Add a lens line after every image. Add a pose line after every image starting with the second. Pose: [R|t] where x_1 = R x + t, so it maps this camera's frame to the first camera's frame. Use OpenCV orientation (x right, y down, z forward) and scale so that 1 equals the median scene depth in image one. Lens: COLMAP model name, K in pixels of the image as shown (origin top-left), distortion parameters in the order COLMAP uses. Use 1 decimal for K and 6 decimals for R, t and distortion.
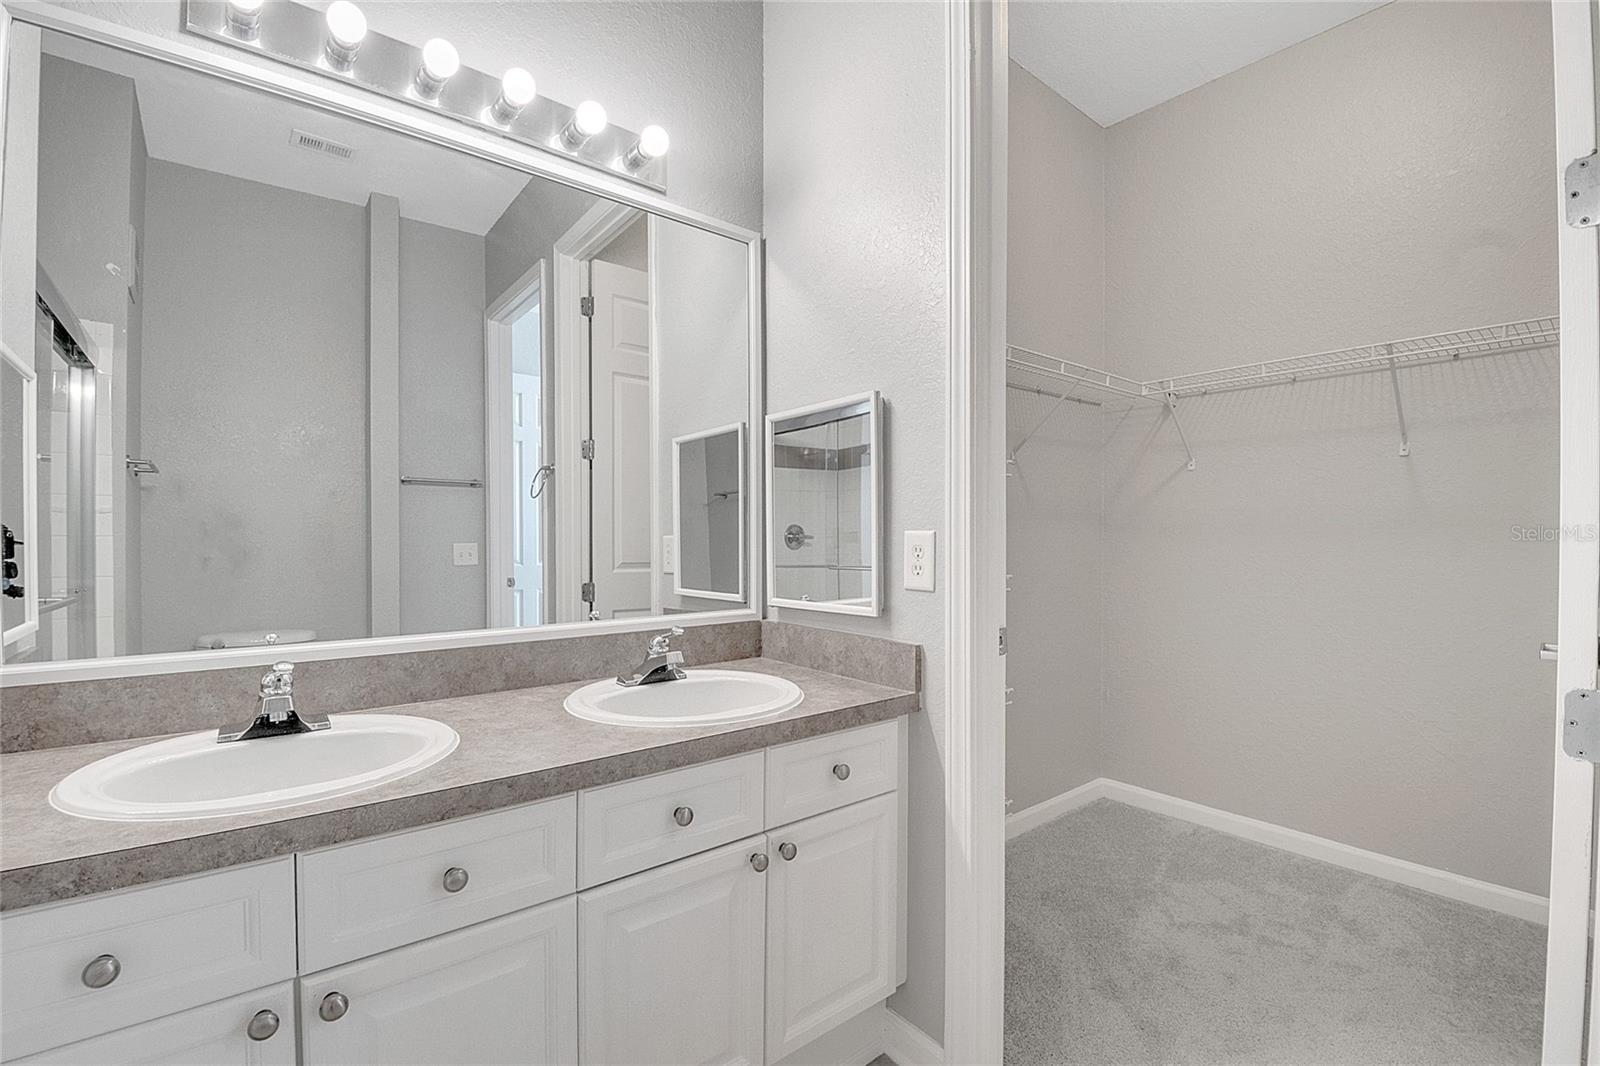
lens RADIAL K [[737.6, 0, 800.0], [0, 737.6, 533.0], [0, 0, 1]] dist [-0.000330, -0.000236]
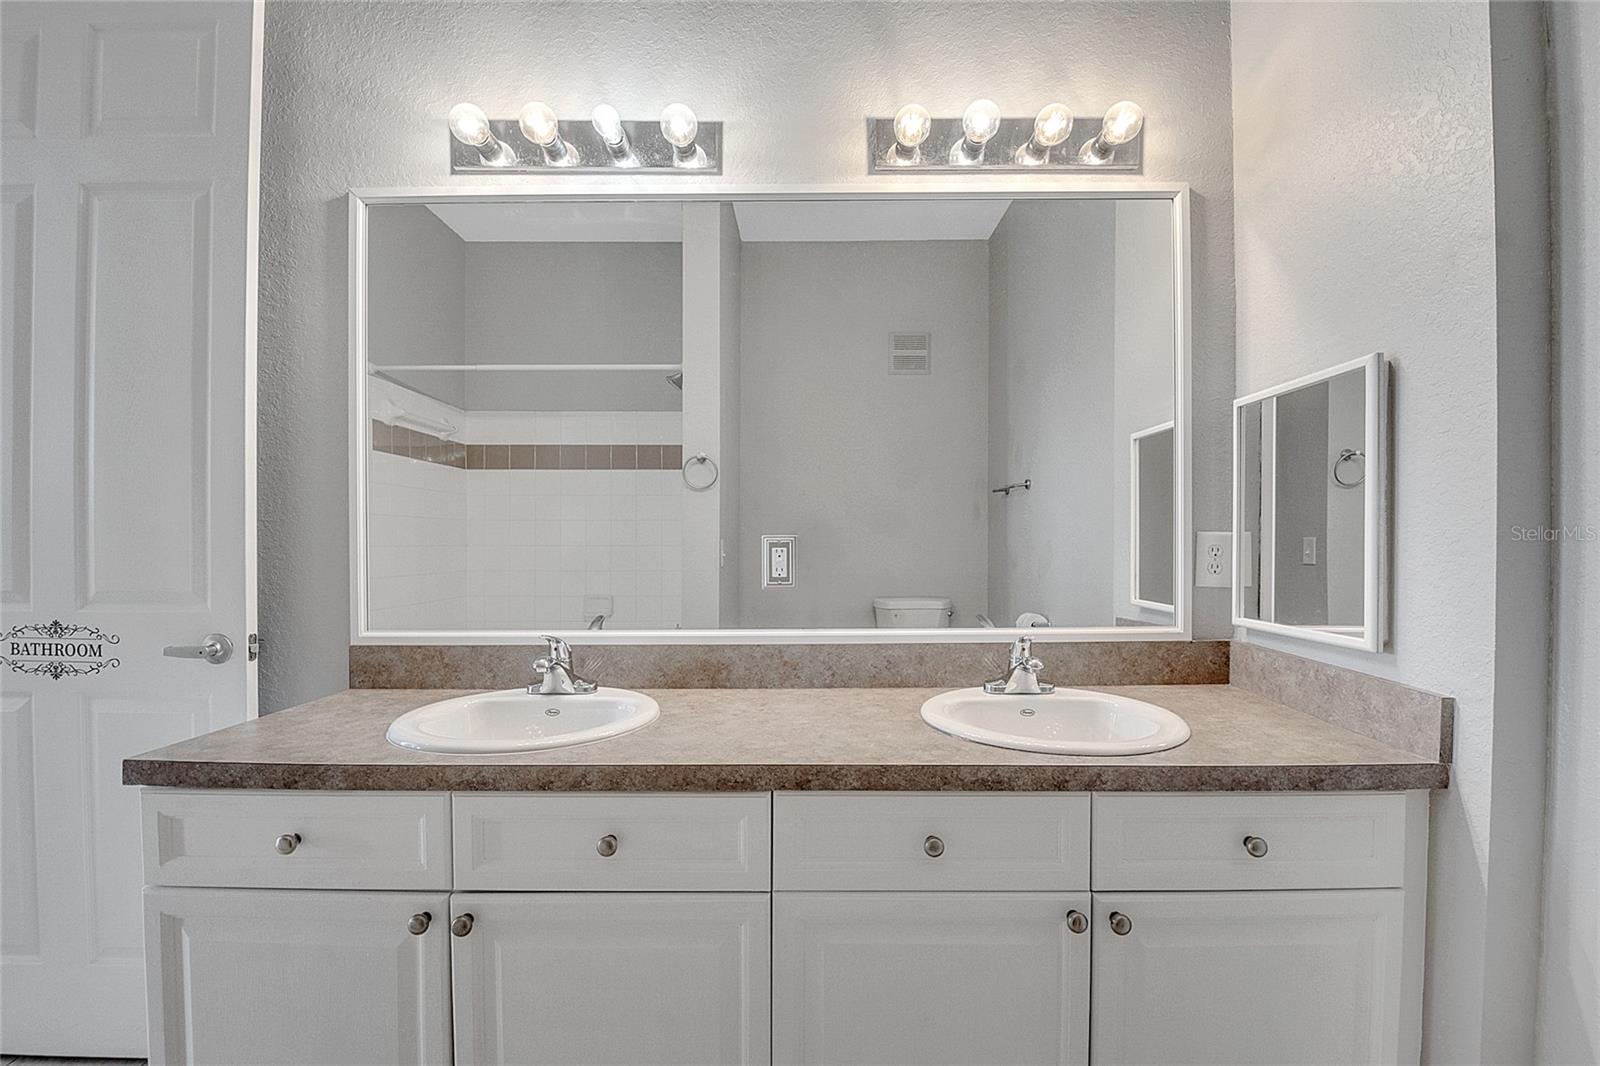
lens RADIAL K [[706.9, 0, 808.8], [0, 706.9, 541.5], [0, 0, 1]] dist [0.001301, 0.000023]
pose [[0.790306, 0.005735, -0.612686, 0.090002], [-0.003863, 0.999983, 0.004378, -0.000126], [0.612700, -0.001093, 0.790315, 0.071886]]
